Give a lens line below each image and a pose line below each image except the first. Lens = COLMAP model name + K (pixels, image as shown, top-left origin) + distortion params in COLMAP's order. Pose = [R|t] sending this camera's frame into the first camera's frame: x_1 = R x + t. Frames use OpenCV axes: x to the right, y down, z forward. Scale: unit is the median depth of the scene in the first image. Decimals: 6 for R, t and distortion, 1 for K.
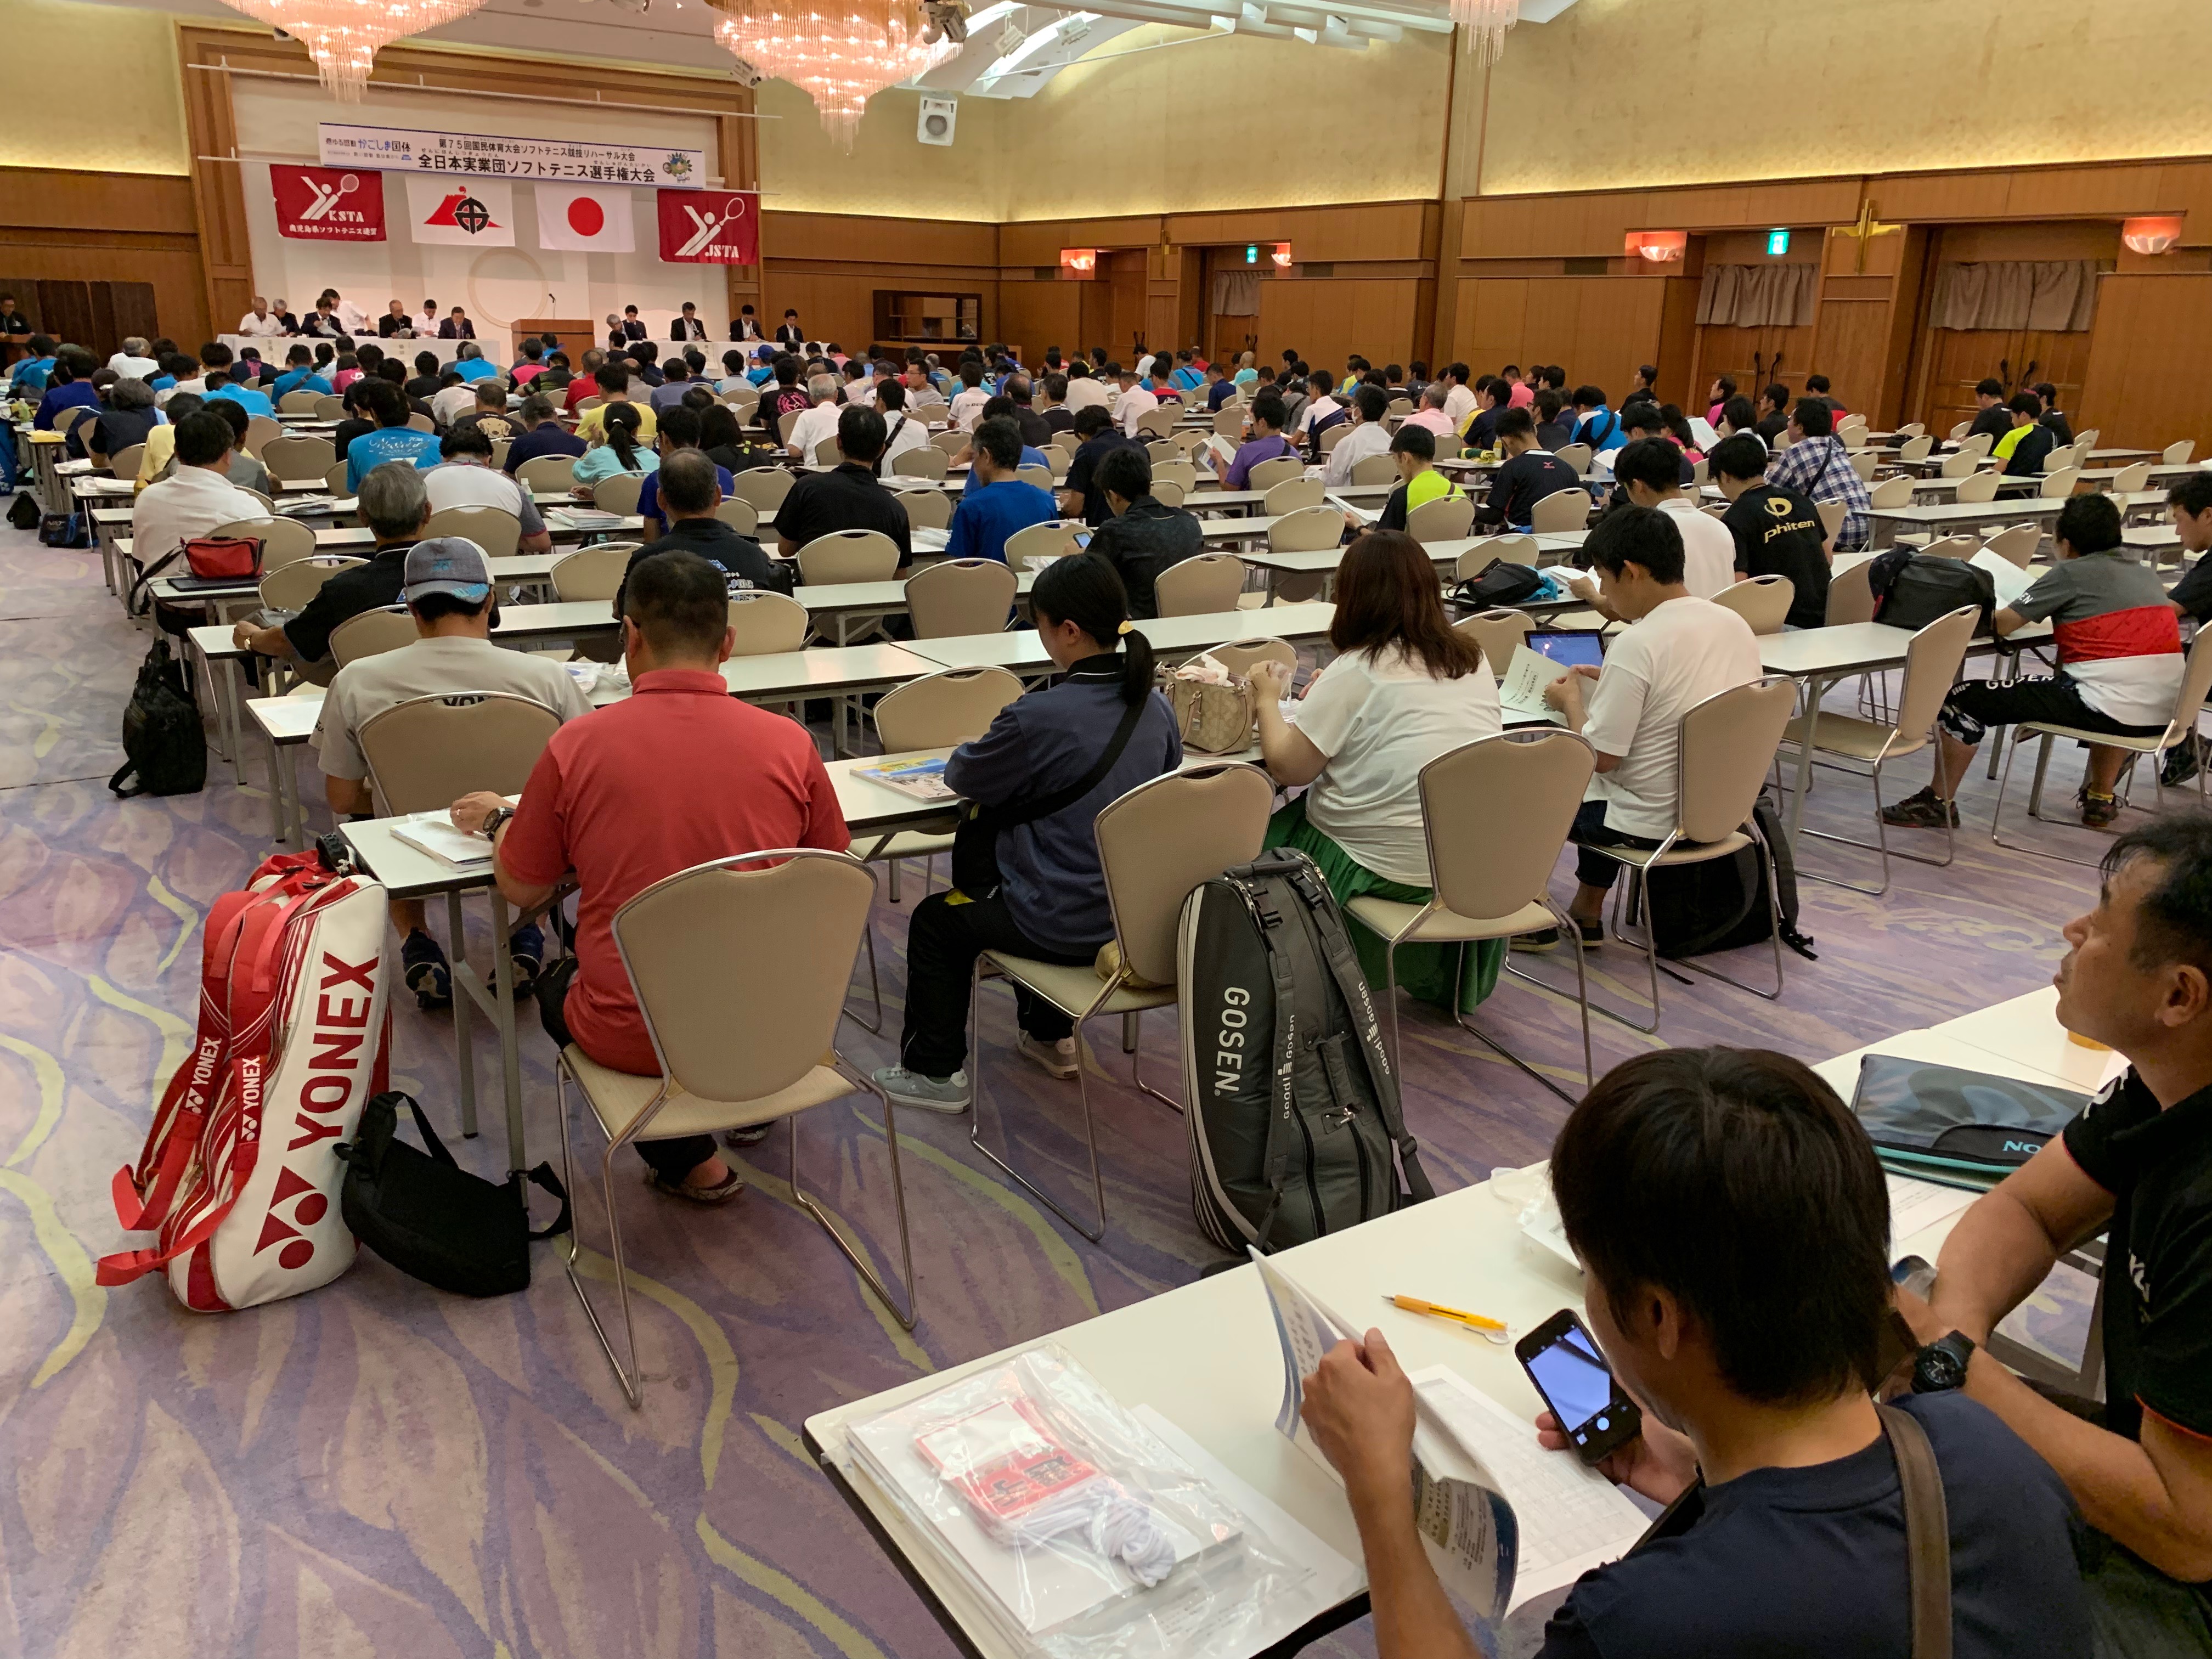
lens RADIAL K [[1713.4, 0, 1106.0], [0, 1713.4, 829.5], [0, 0, 1]] dist [-0.001489, -0.001796]
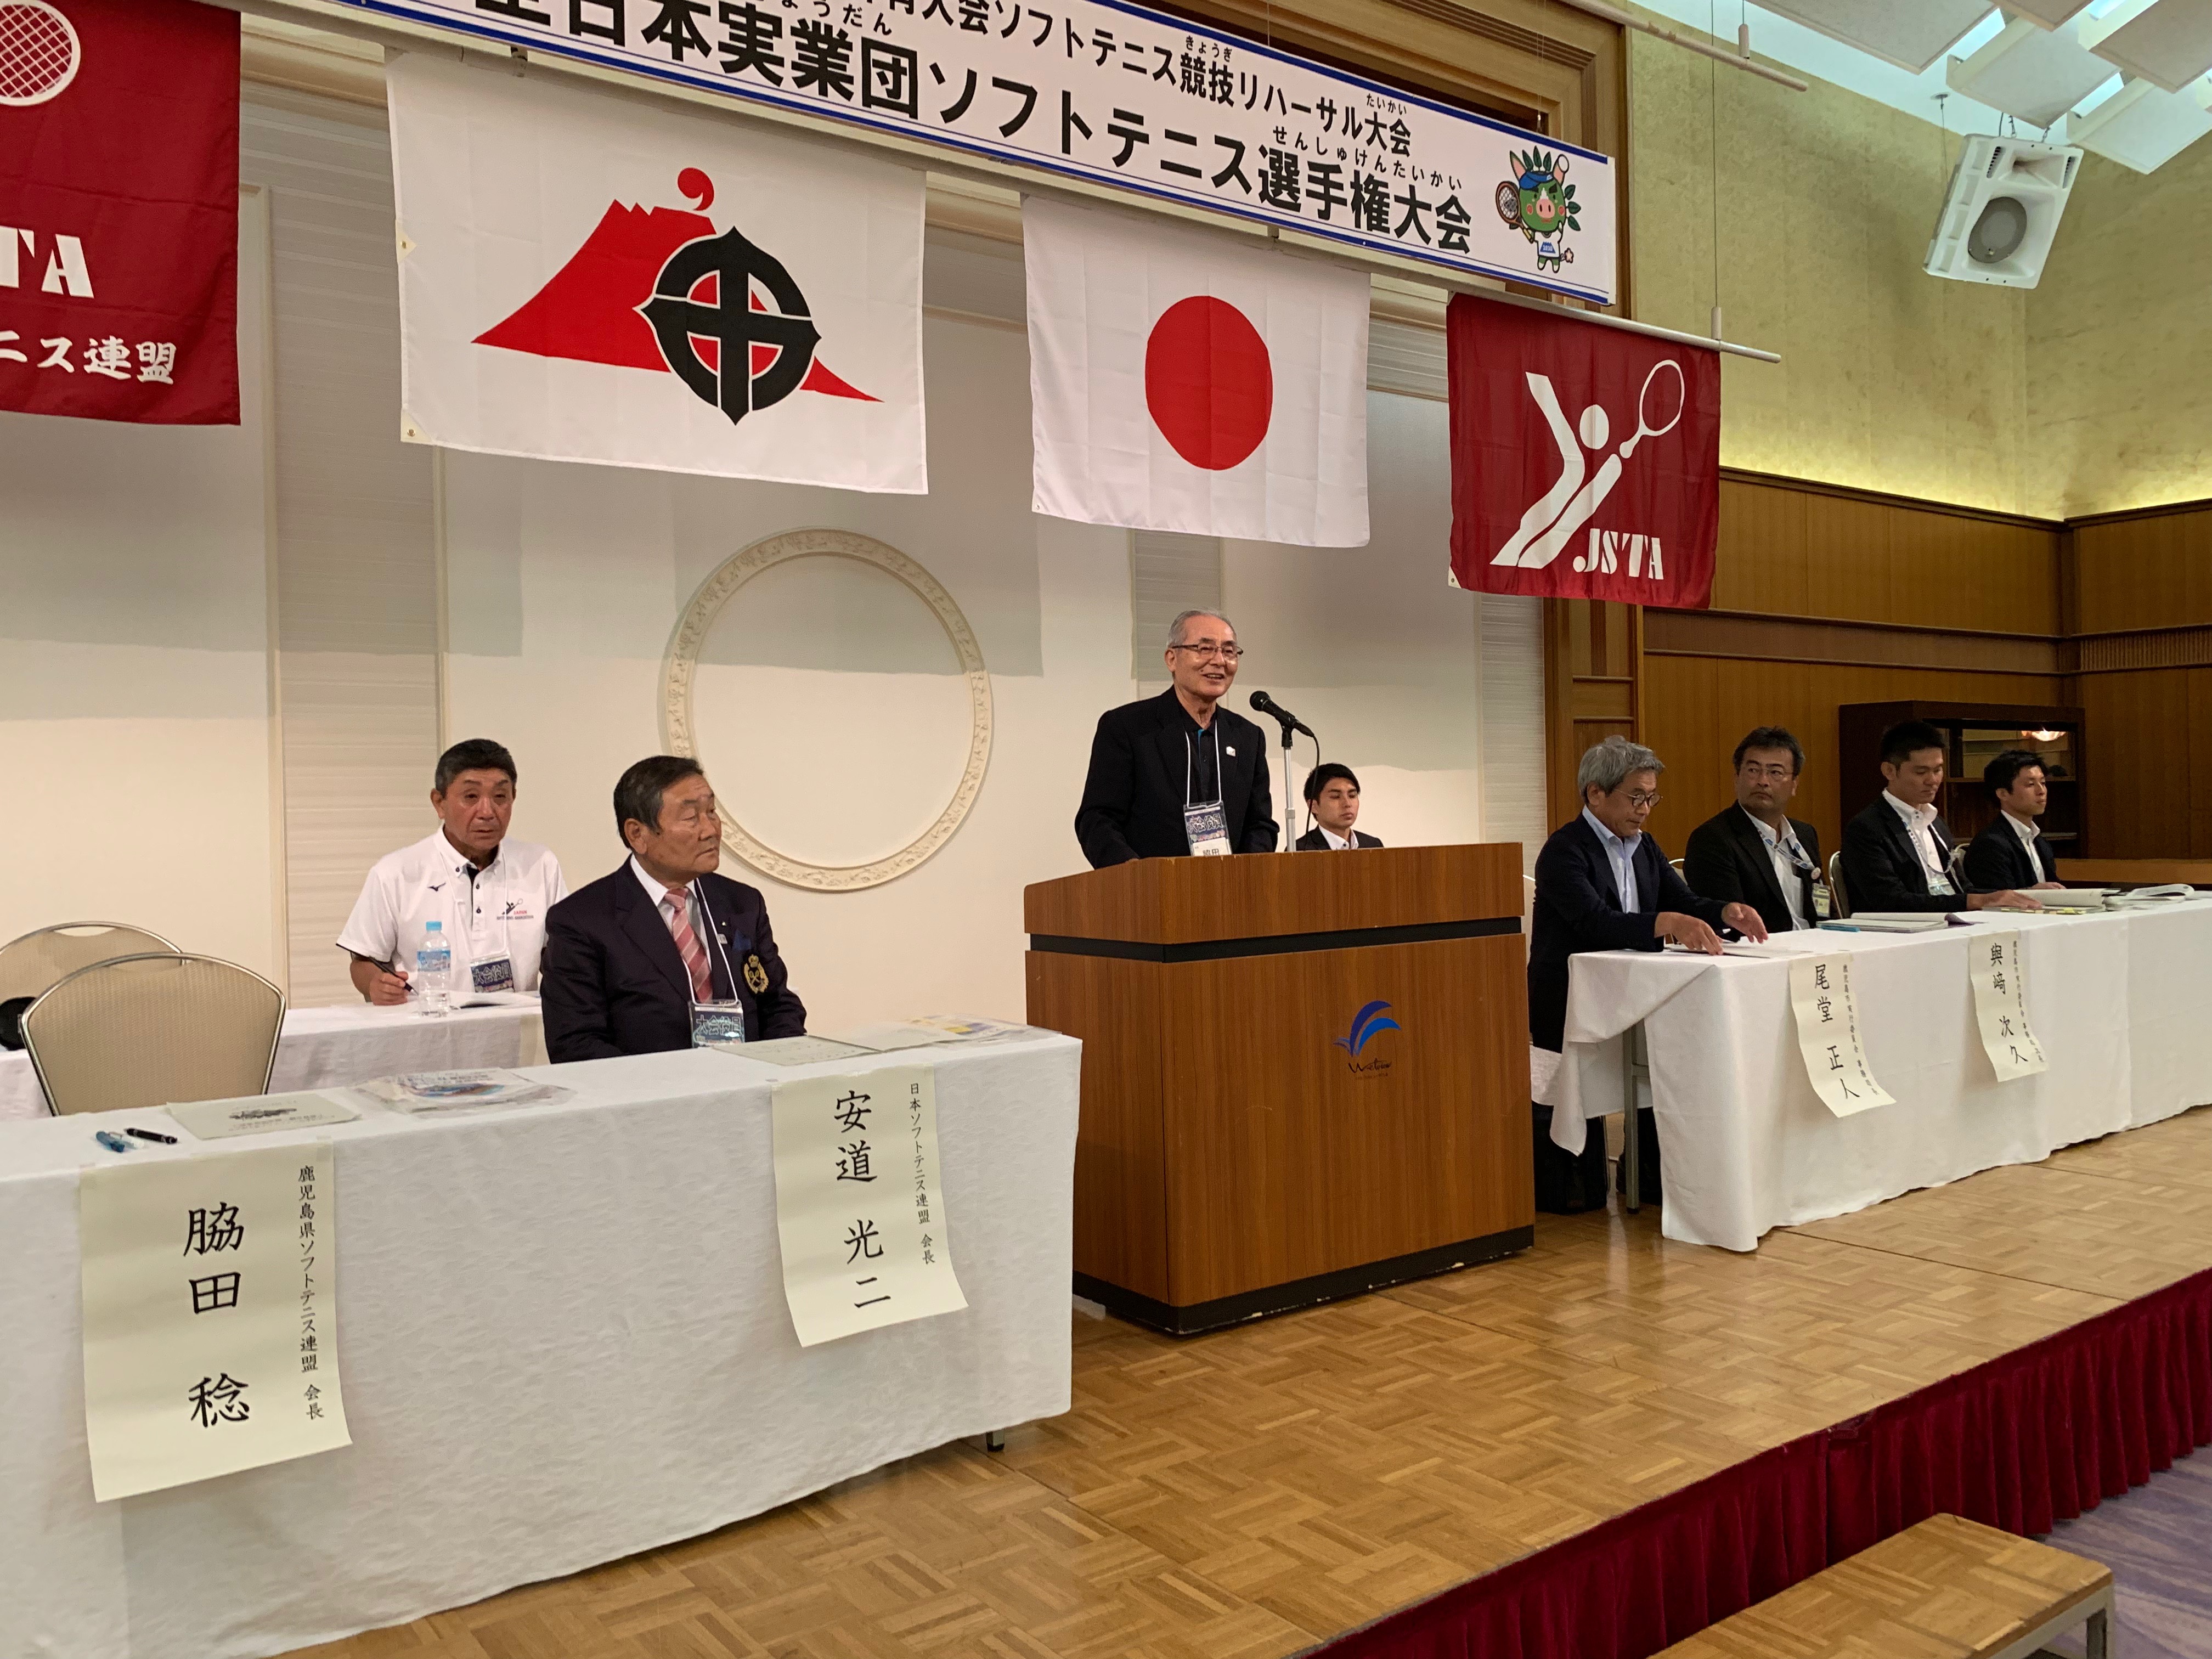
lens RADIAL K [[1713.4, 0, 1106.0], [0, 1713.4, 829.5], [0, 0, 1]] dist [-0.001489, -0.001796]
pose [[0.998630, -0.039472, 0.034342, -0.313638], [0.047176, 0.963143, -0.264822, -0.236425], [-0.022623, 0.266079, 0.963686, 0.773683]]
